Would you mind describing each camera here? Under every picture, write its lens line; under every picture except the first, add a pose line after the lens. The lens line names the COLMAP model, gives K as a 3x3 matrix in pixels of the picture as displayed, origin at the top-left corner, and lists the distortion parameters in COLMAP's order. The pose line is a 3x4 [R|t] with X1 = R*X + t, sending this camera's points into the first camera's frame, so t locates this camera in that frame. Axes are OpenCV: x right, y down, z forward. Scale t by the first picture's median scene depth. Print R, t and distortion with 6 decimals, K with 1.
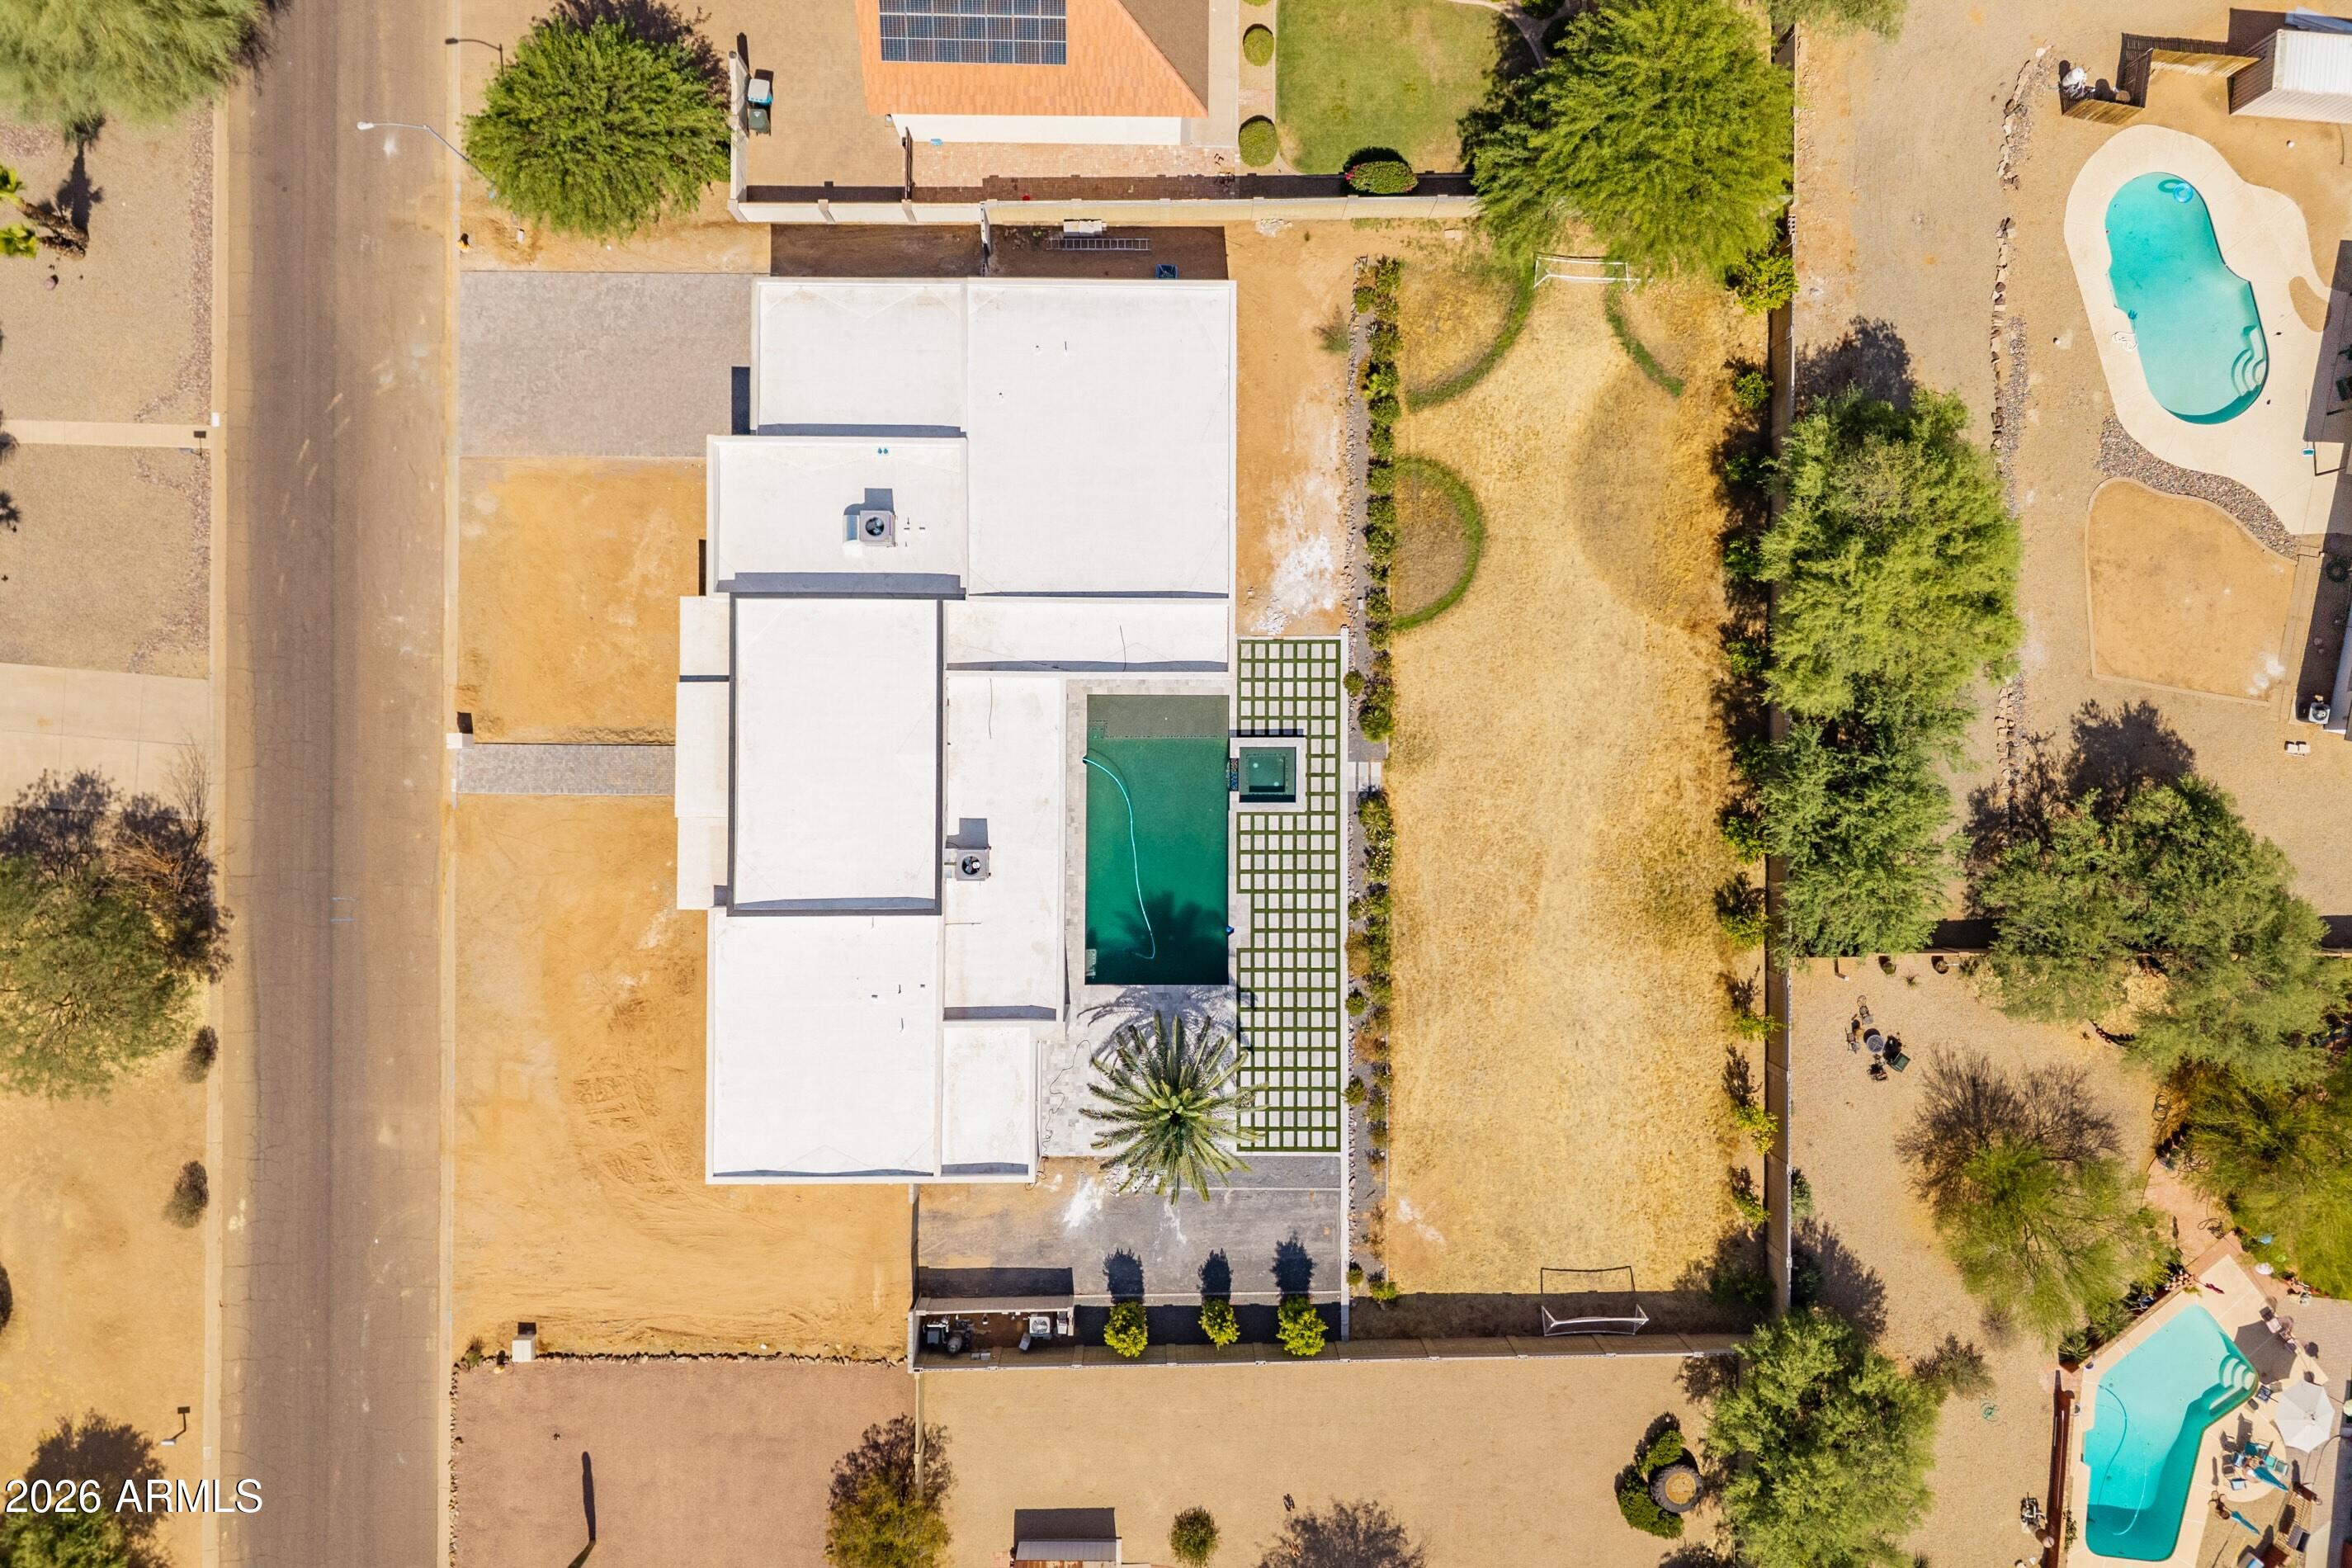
lens RADIAL K [[1552.3, 0, 1176.0], [0, 1552.3, 784.0], [0, 0, 1]] dist [0.028359, -0.030534]
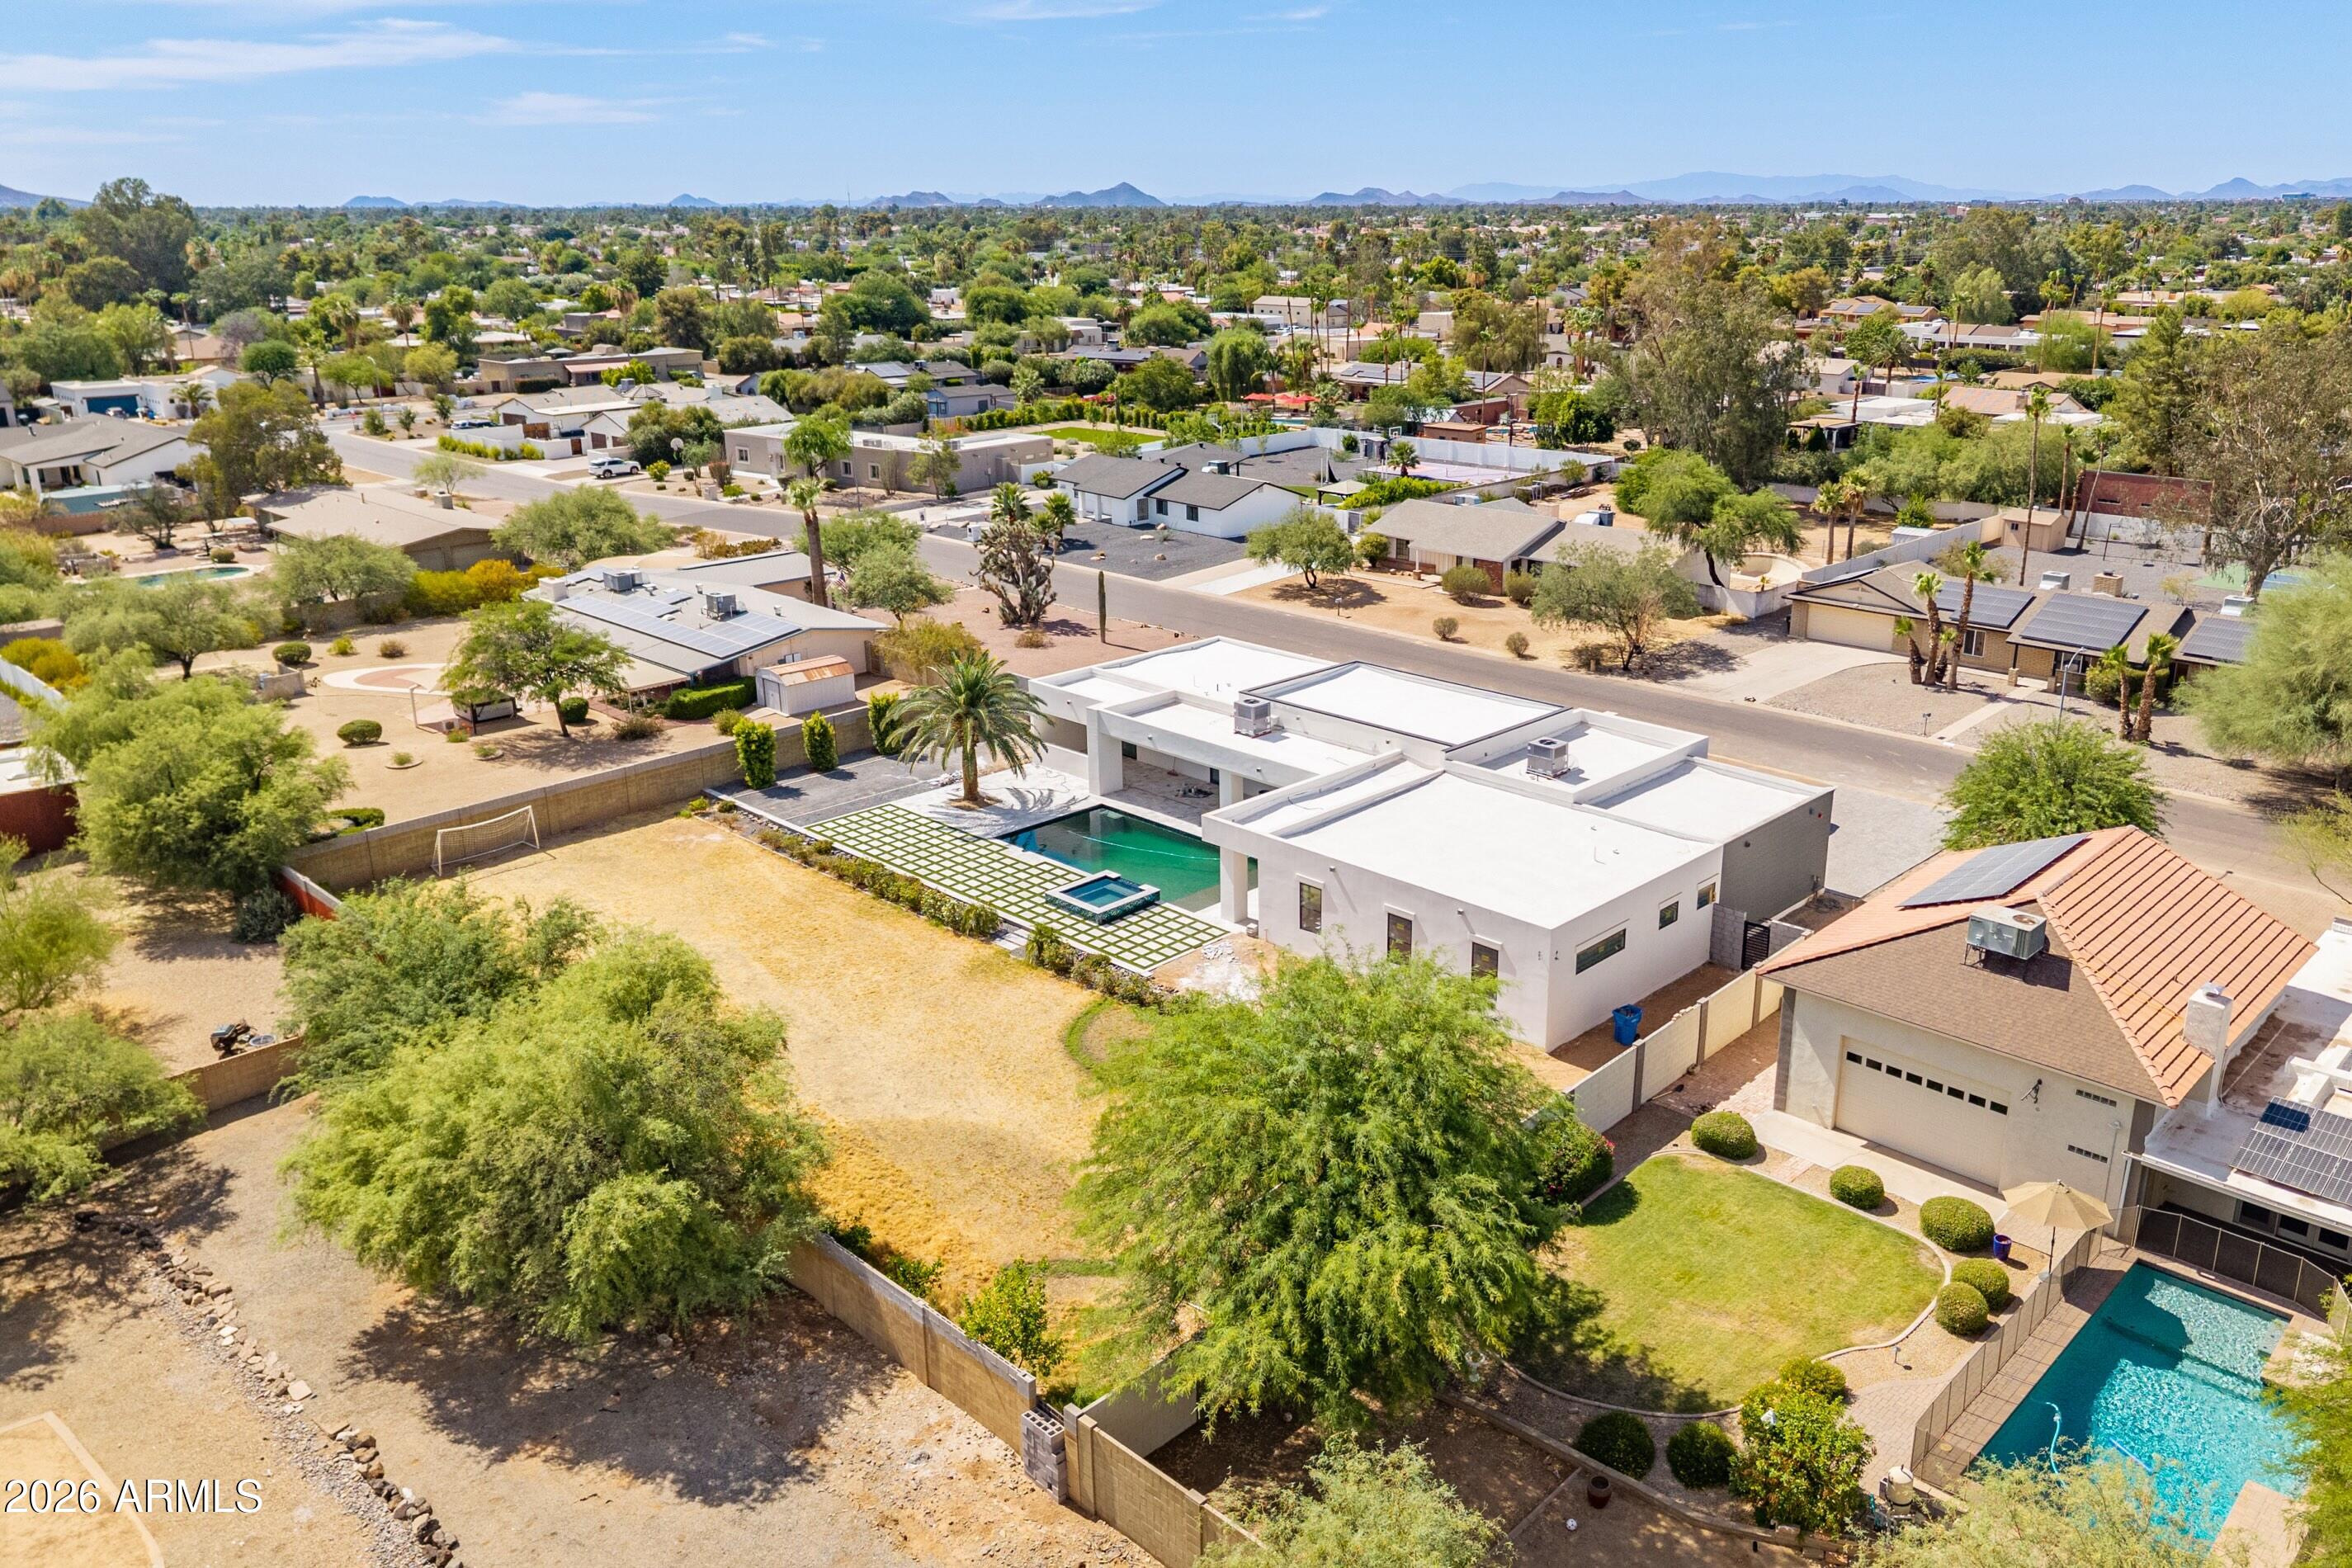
lens RADIAL K [[1706.3, 0, 1273.8], [0, 1706.3, 785.4], [0, 0, 1]] dist [0.026303, -0.001067]
pose [[-0.681312, 0.215677, -0.699498, 0.680375], [-0.731915, -0.214627, 0.646711, -0.717669], [-0.010651, 0.952585, 0.304086, 0.626546]]
